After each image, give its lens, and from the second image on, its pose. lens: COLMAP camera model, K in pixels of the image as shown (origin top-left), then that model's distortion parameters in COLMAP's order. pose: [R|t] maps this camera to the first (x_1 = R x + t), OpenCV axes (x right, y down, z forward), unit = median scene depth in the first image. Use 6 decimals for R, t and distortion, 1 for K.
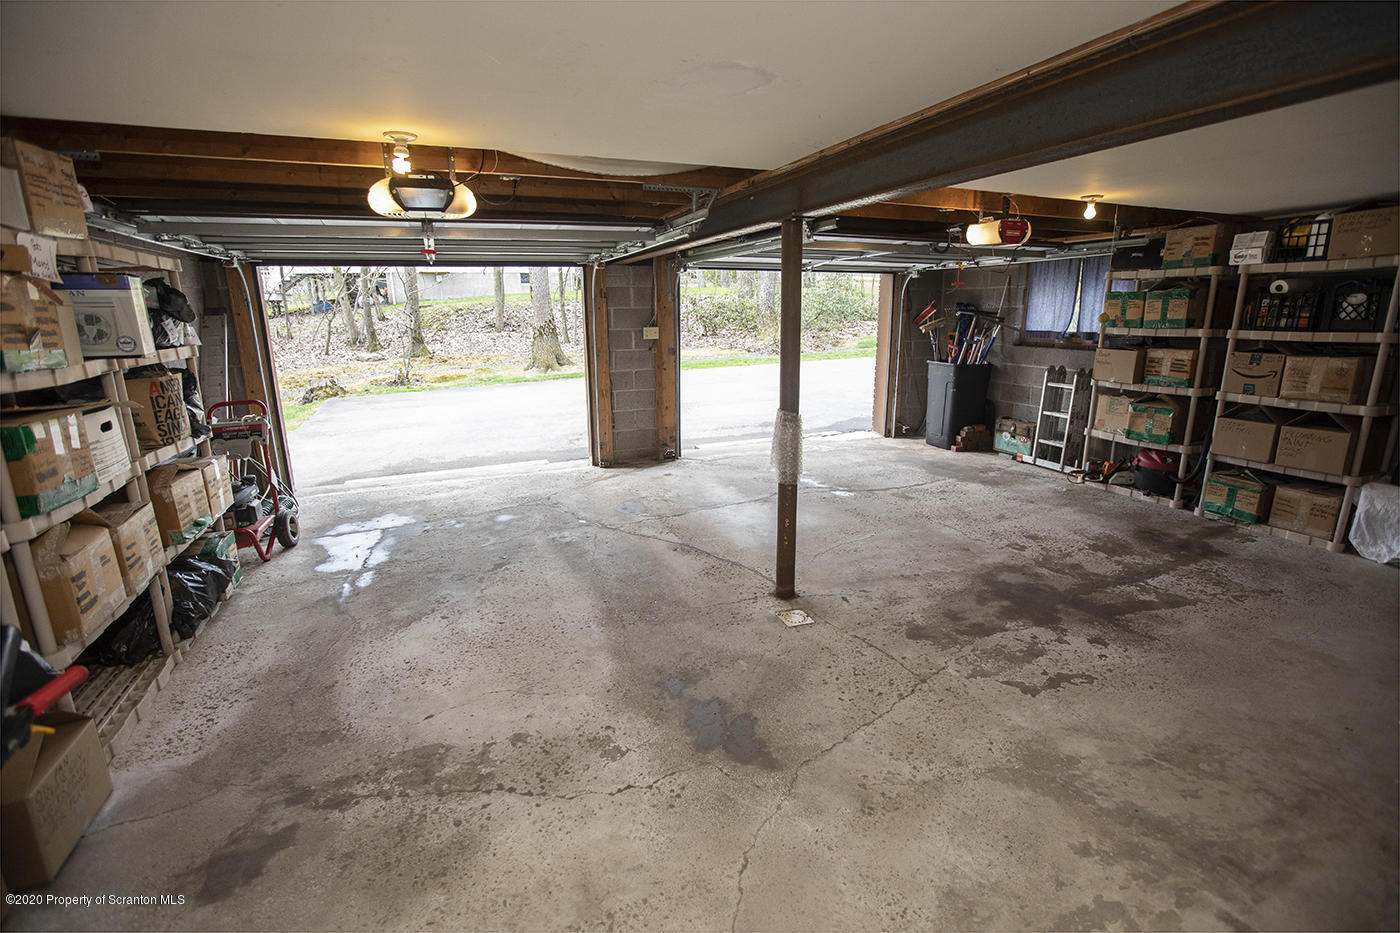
lens RADIAL K [[643.7, 0, 703.7], [0, 643.7, 462.1], [0, 0, 1]] dist [-0.037285, 0.010213]
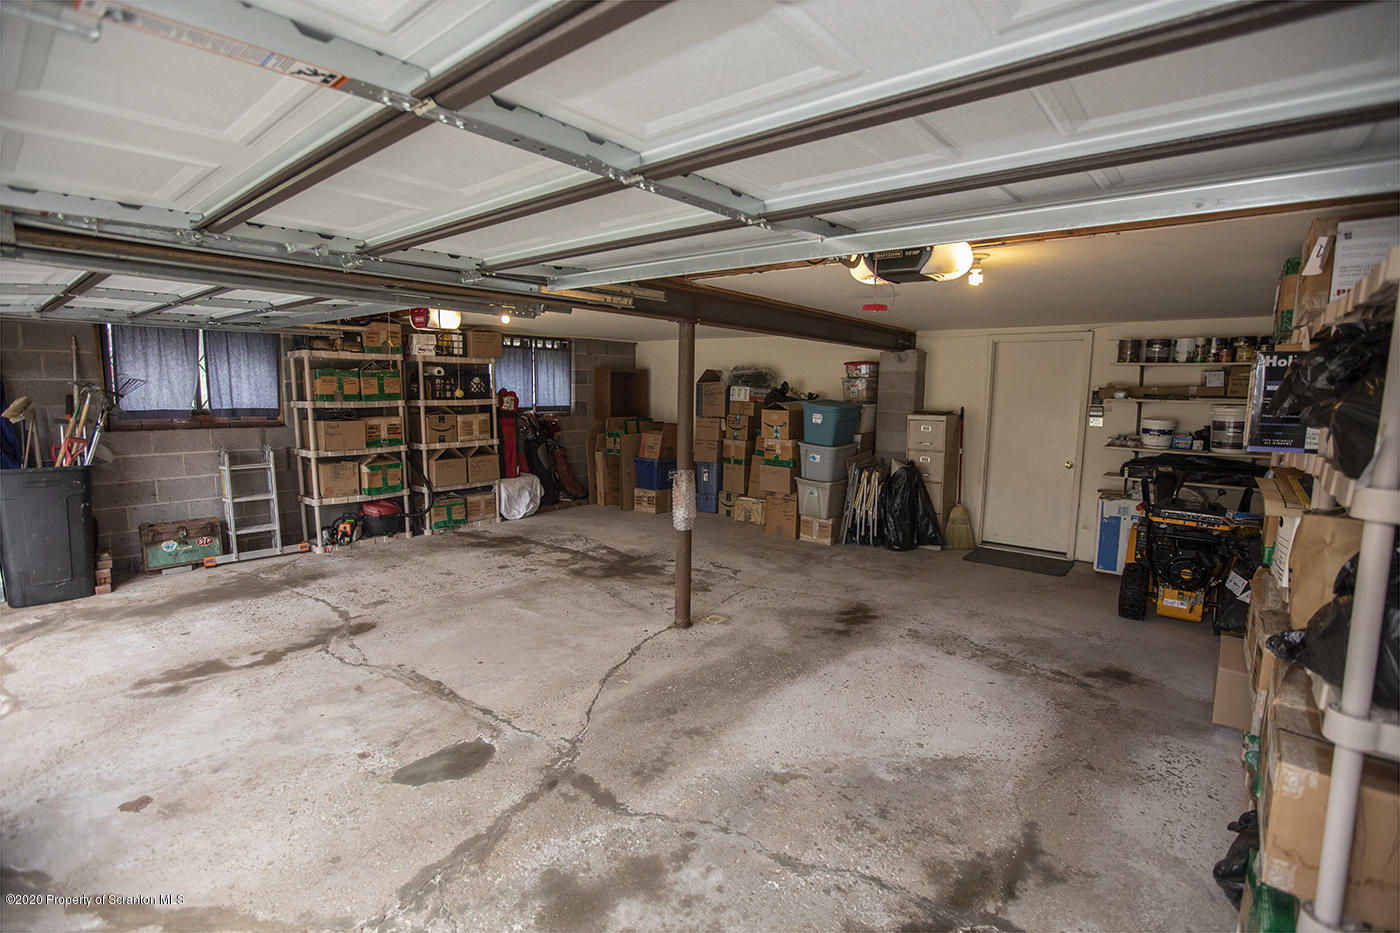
lens RADIAL K [[643.7, 0, 702.0], [0, 643.7, 464.0], [0, 0, 1]] dist [-0.037285, 0.010213]
pose [[-0.478563, -0.104352, 0.871830, -0.721007], [0.189086, 0.957369, 0.218384, -0.267306], [-0.857452, 0.269361, -0.438430, 1.130070]]
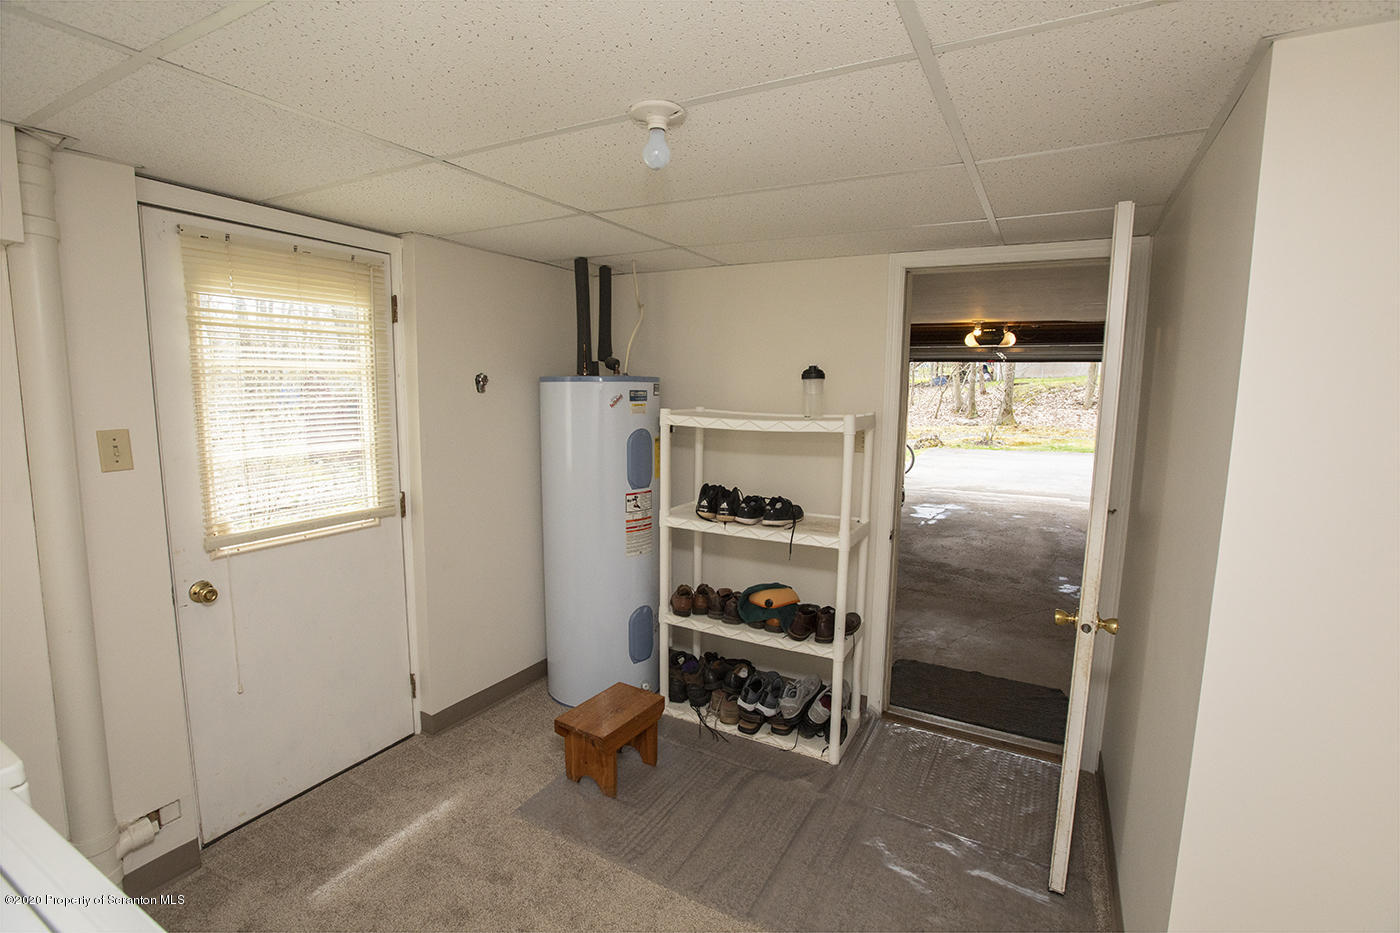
lens RADIAL K [[643.7, 0, 707.6], [0, 643.7, 462.4], [0, 0, 1]] dist [-0.037285, 0.010213]
pose [[0.642012, 0.115368, -0.757965, 0.425492], [-0.200600, 0.979452, -0.020832, 0.156461], [0.739987, 0.165422, 0.651962, -0.705212]]
